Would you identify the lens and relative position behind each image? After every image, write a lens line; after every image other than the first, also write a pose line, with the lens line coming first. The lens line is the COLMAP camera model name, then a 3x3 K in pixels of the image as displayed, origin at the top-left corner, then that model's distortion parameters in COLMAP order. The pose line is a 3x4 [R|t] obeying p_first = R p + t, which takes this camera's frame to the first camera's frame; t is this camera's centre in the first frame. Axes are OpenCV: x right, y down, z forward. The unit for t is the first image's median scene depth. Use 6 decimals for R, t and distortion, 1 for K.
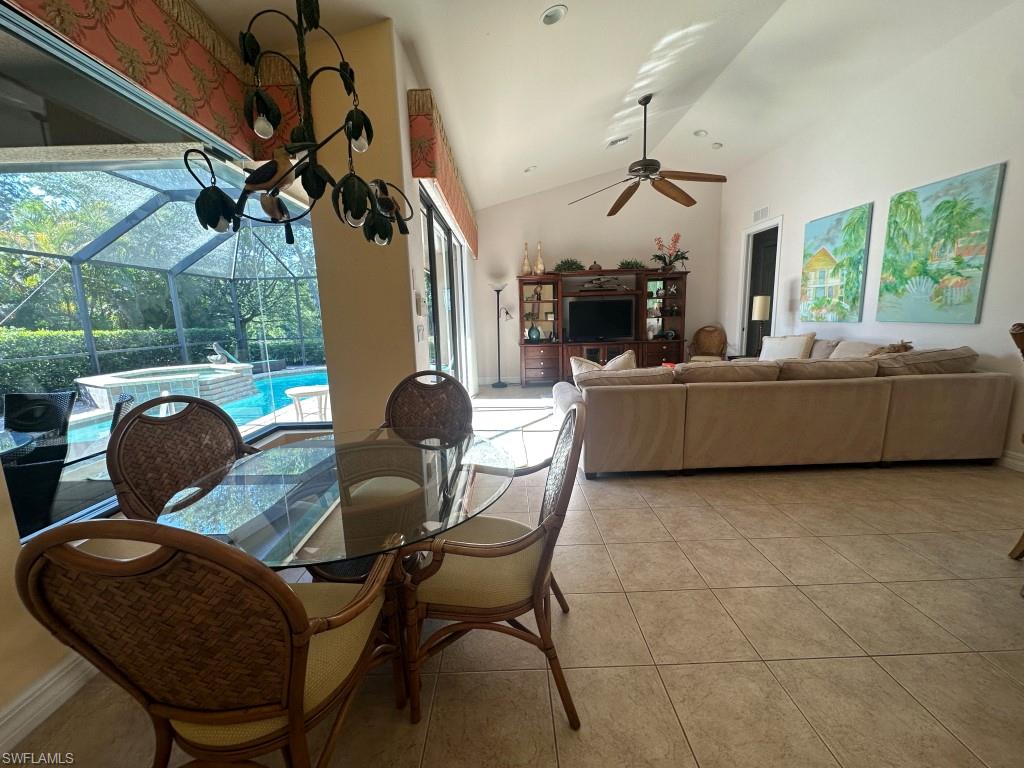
lens RADIAL K [[408.3, 0, 514.2], [0, 408.3, 385.4], [0, 0, 1]] dist [-0.001904, 0.000205]
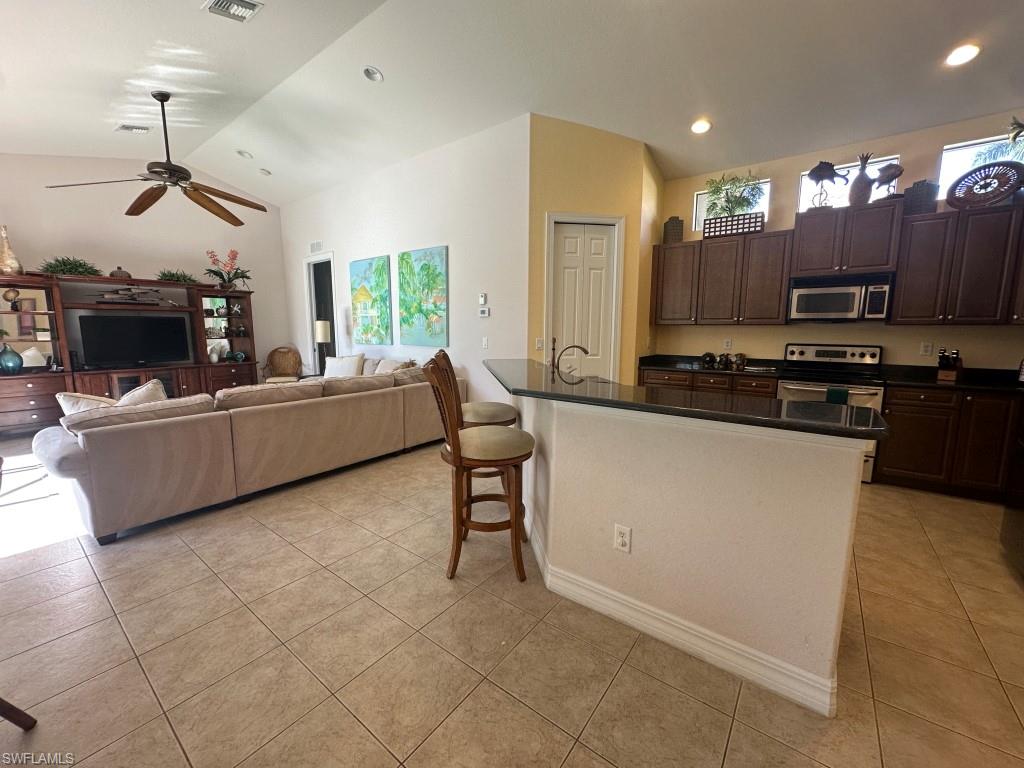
lens RADIAL K [[408.3, 0, 515.4], [0, 408.3, 384.0], [0, 0, 1]] dist [-0.001904, 0.000205]
pose [[0.619288, -0.077600, 0.781320, 0.062627], [0.113221, 0.993530, 0.008935, 0.001985], [-0.776958, 0.082928, 0.624067, -0.109953]]
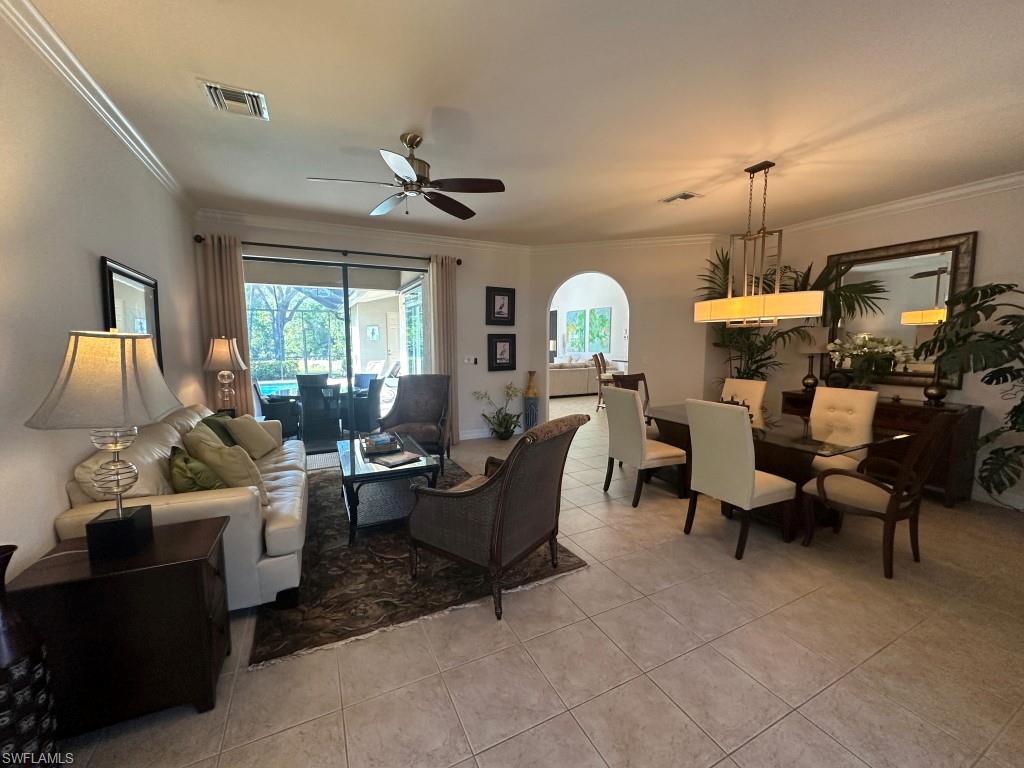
lens RADIAL K [[408.3, 0, 514.9], [0, 408.3, 380.9], [0, 0, 1]] dist [-0.001904, 0.000205]
pose [[0.900277, -0.008956, 0.435226, -0.770138], [0.044323, 0.996478, -0.071177, 0.214739], [-0.433056, 0.083369, 0.897503, -1.245549]]
